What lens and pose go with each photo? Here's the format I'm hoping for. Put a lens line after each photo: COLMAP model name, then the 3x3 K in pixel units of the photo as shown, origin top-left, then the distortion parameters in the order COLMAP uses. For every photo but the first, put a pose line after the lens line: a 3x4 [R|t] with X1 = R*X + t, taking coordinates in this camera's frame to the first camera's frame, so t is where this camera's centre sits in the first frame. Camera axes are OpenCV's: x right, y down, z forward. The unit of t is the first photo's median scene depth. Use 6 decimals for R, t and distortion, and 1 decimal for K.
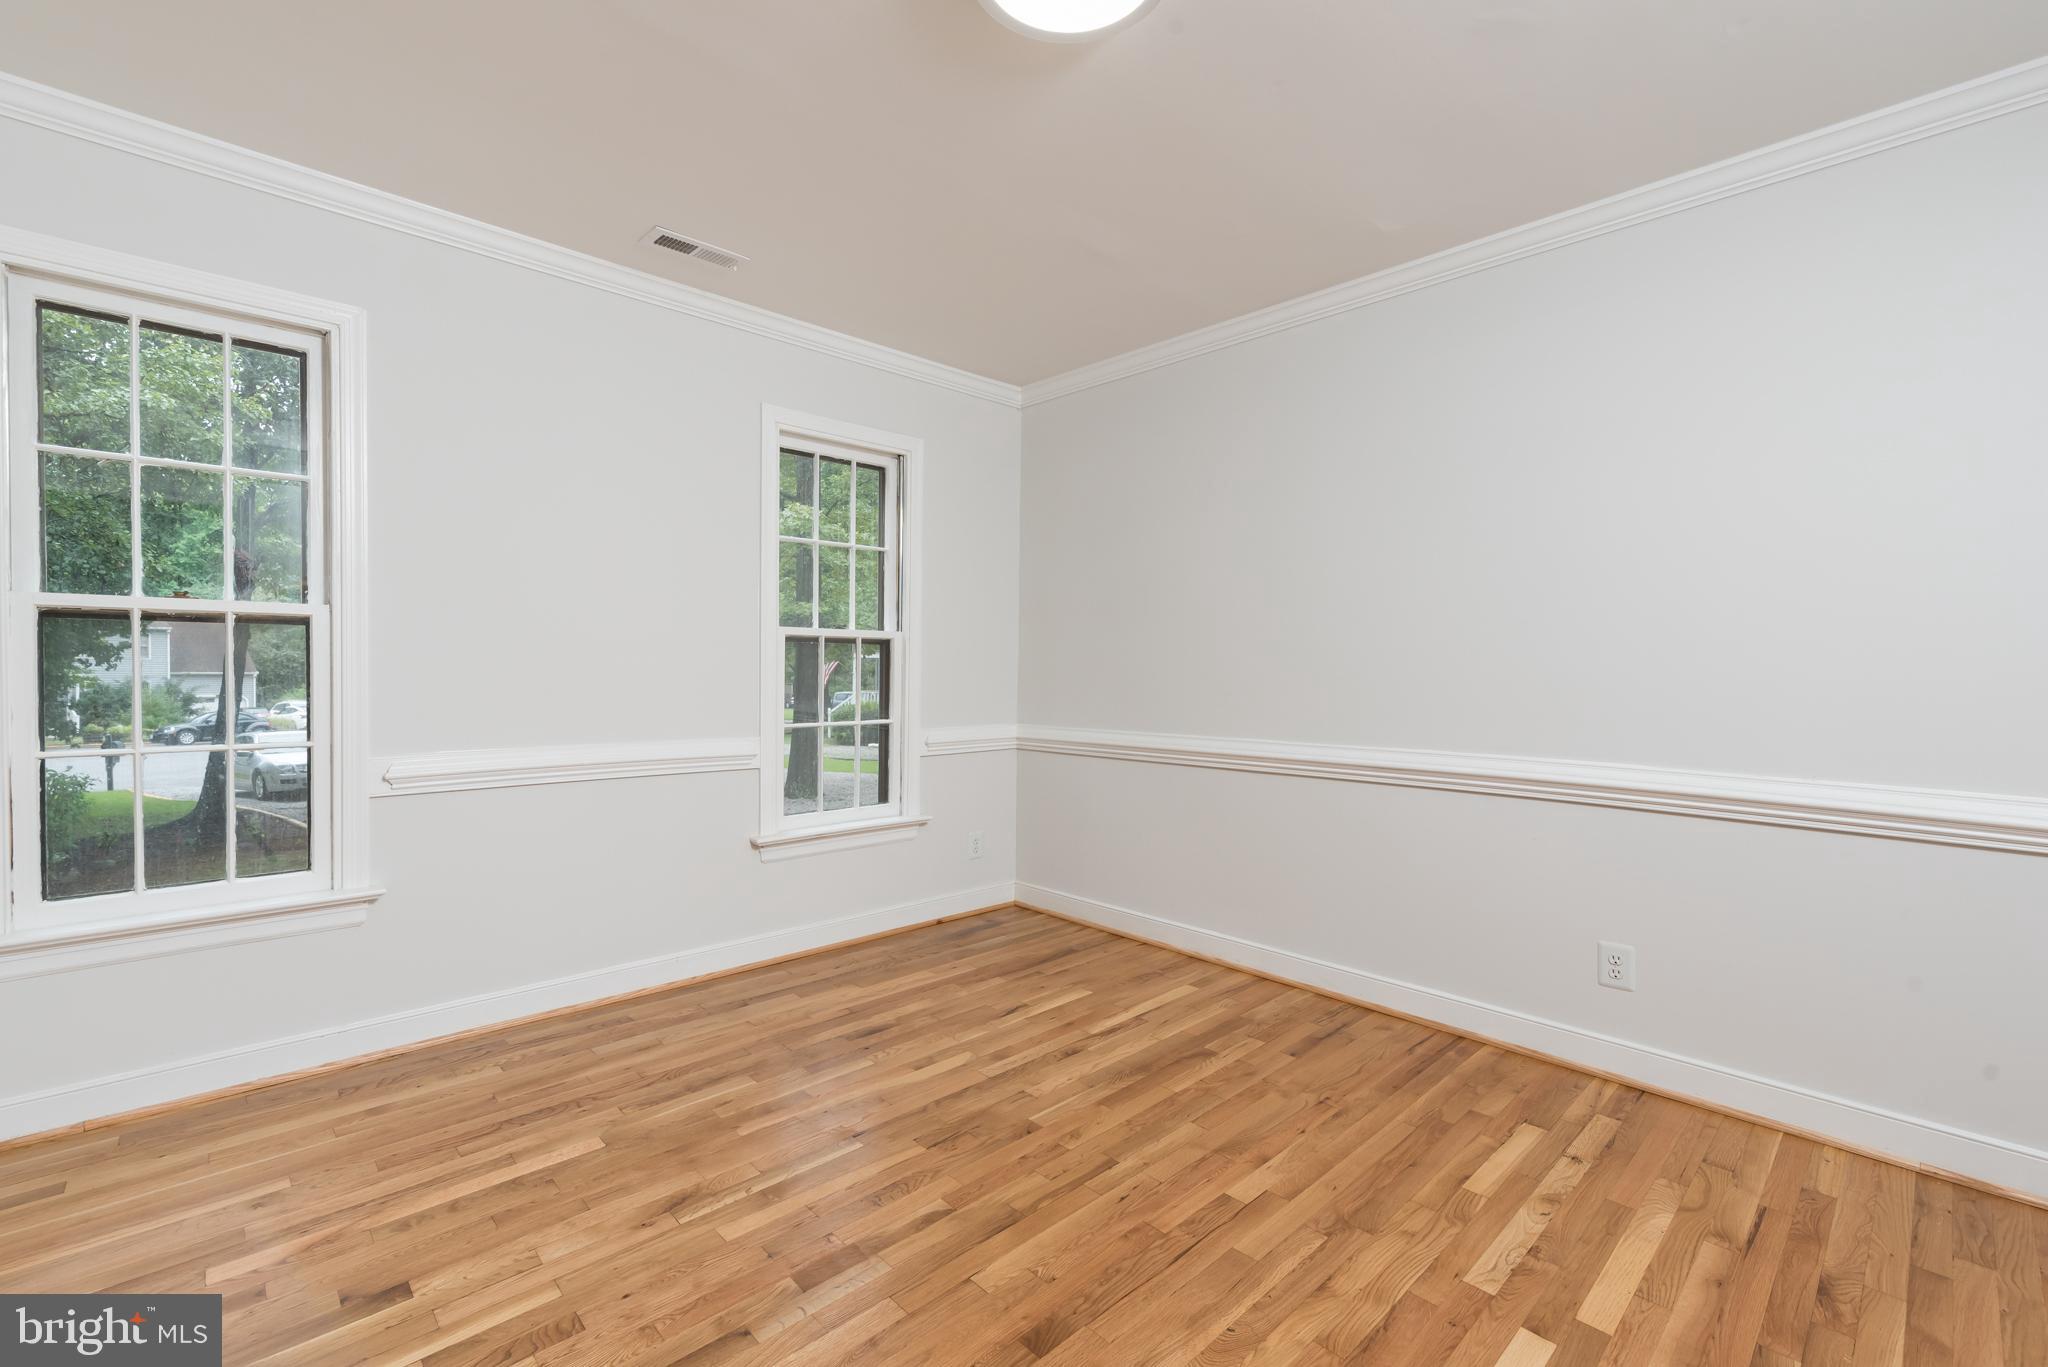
lens RADIAL K [[884.6, 0, 1027.0], [0, 884.6, 685.7], [0, 0, 1]] dist [0.000985, -0.000201]
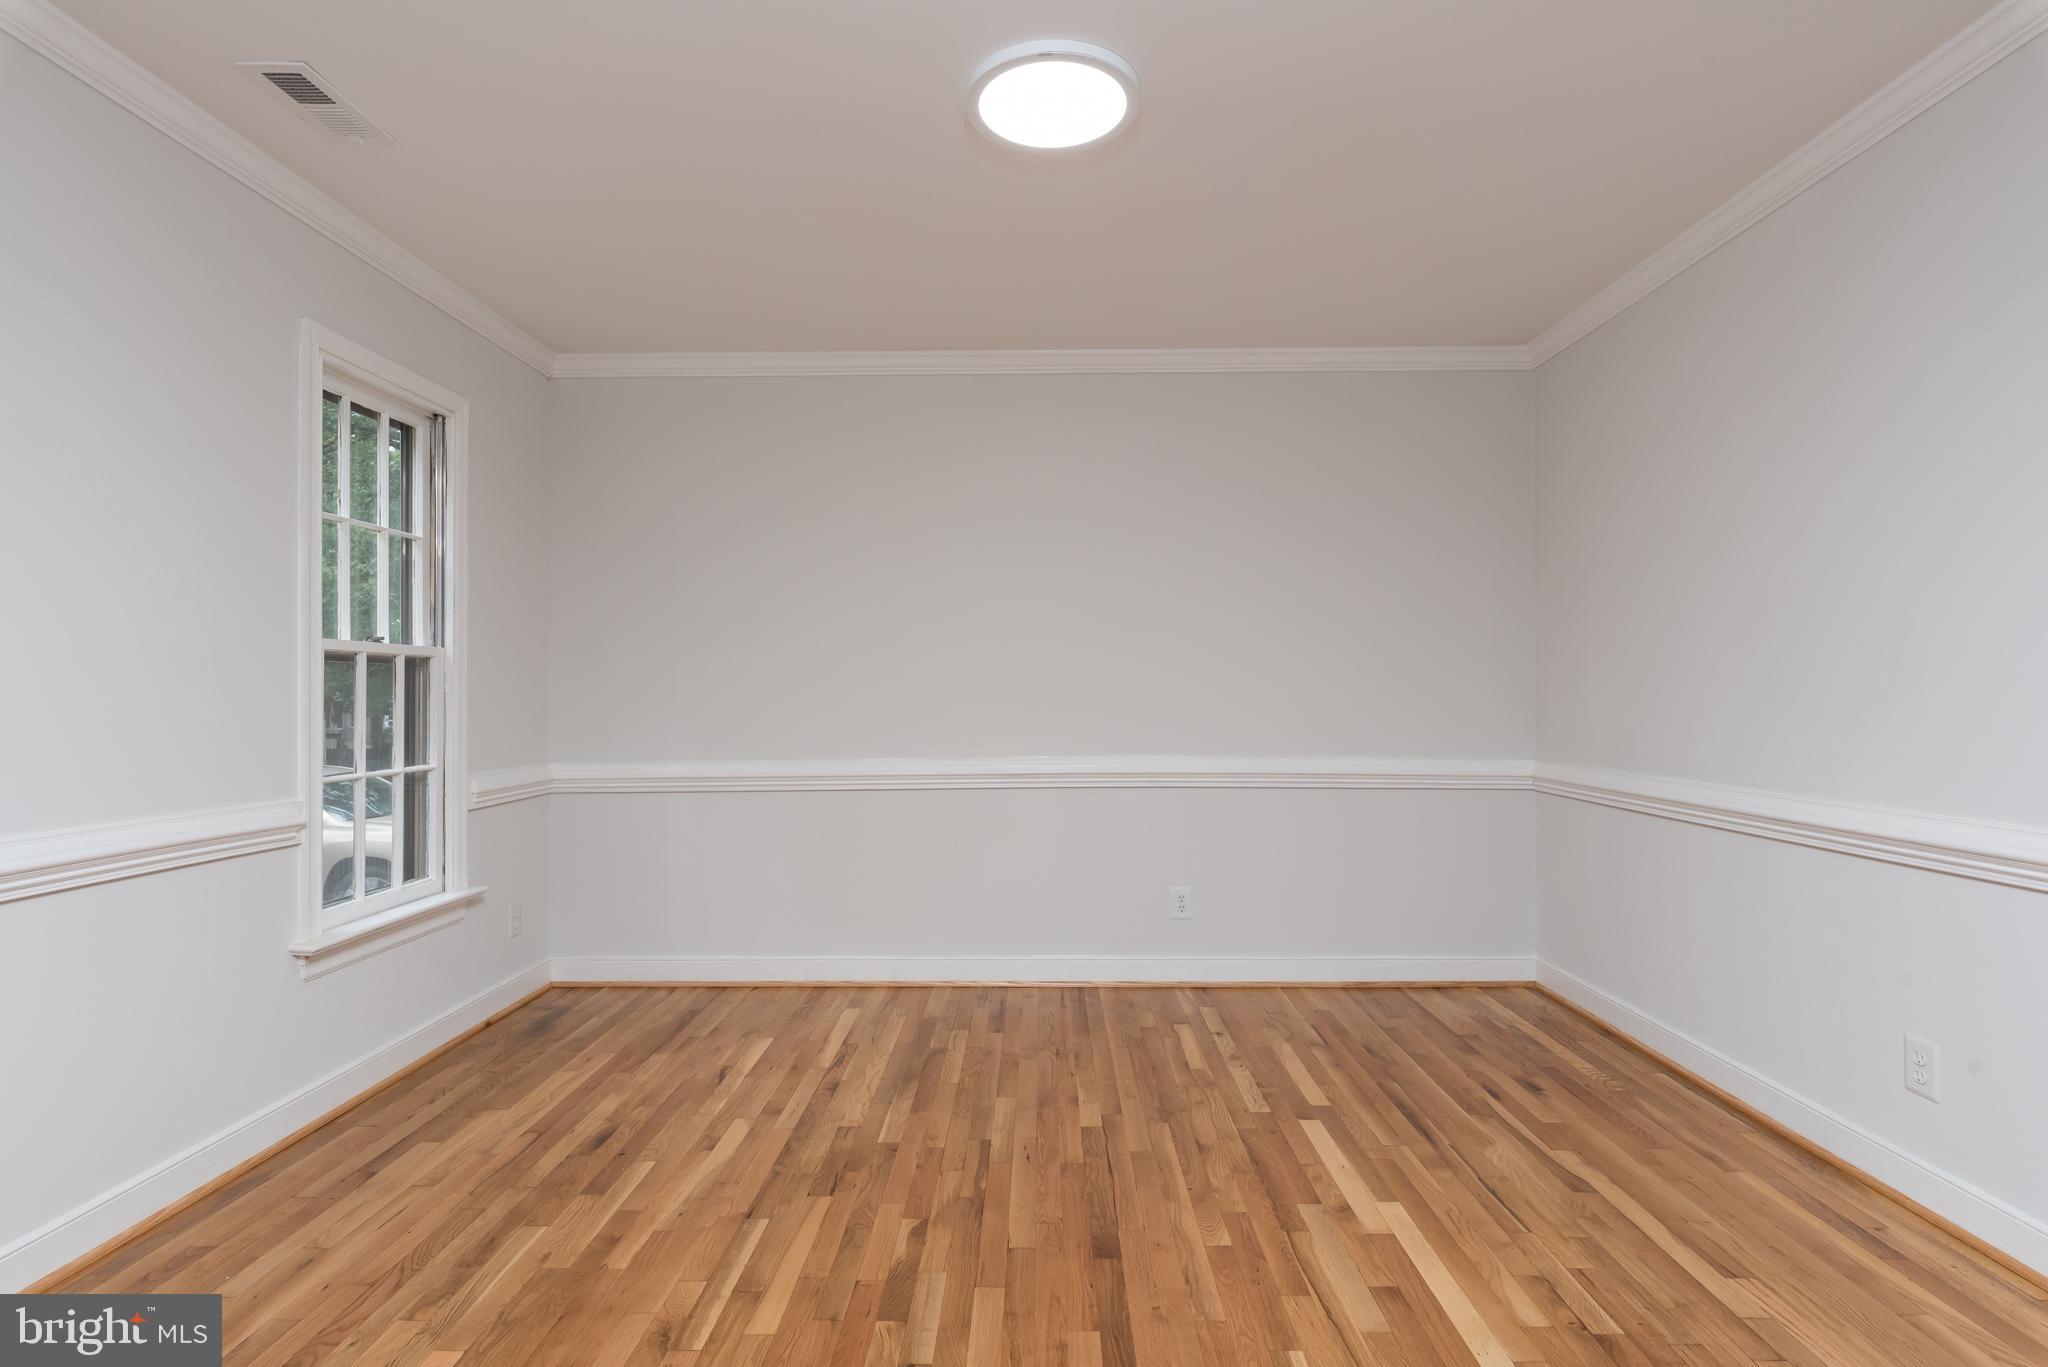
lens RADIAL K [[1016.6, 0, 1024.0], [0, 1016.6, 683.5], [0, 0, 1]] dist [-0.000911, -0.000665]
pose [[0.699186, -0.004922, 0.714923, -0.622723], [0.026733, 0.999457, -0.019264, -0.000384], [-0.714439, 0.032581, 0.698938, 0.058786]]
